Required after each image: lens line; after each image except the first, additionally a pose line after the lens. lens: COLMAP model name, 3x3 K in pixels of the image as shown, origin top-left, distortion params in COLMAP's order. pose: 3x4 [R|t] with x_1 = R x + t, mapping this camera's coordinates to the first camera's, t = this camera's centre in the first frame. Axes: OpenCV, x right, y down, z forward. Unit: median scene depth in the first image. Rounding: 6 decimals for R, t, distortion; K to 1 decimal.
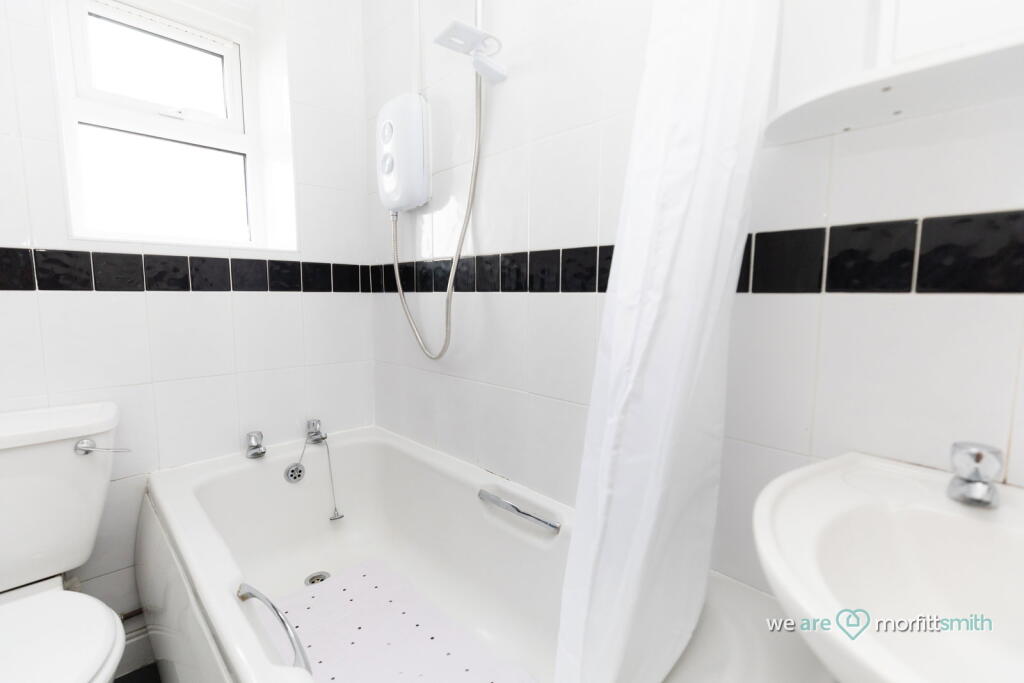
lens RADIAL K [[445.3, 0, 512.5], [0, 445.3, 342.3], [0, 0, 1]] dist [0.001660, -0.000106]
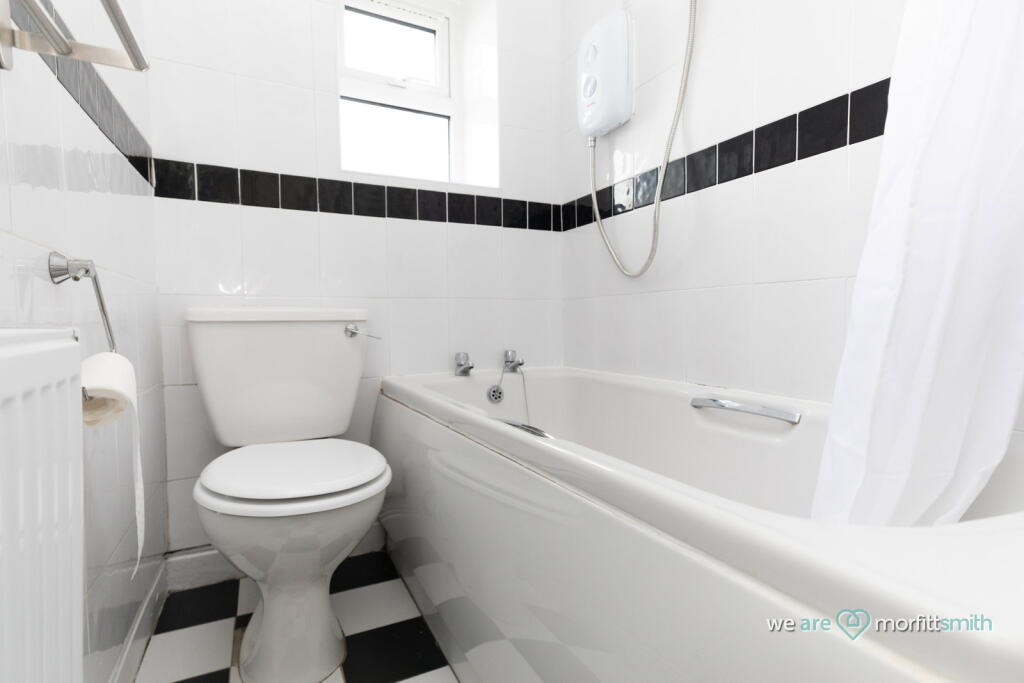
lens RADIAL K [[497.7, 0, 509.8], [0, 497.7, 342.2], [0, 0, 1]] dist [0.003628, 0.000227]
pose [[0.951700, -0.001232, -0.307028, -0.104536], [-0.017686, 0.998111, -0.058829, 0.247555], [0.306520, 0.061417, 0.949881, -0.100026]]
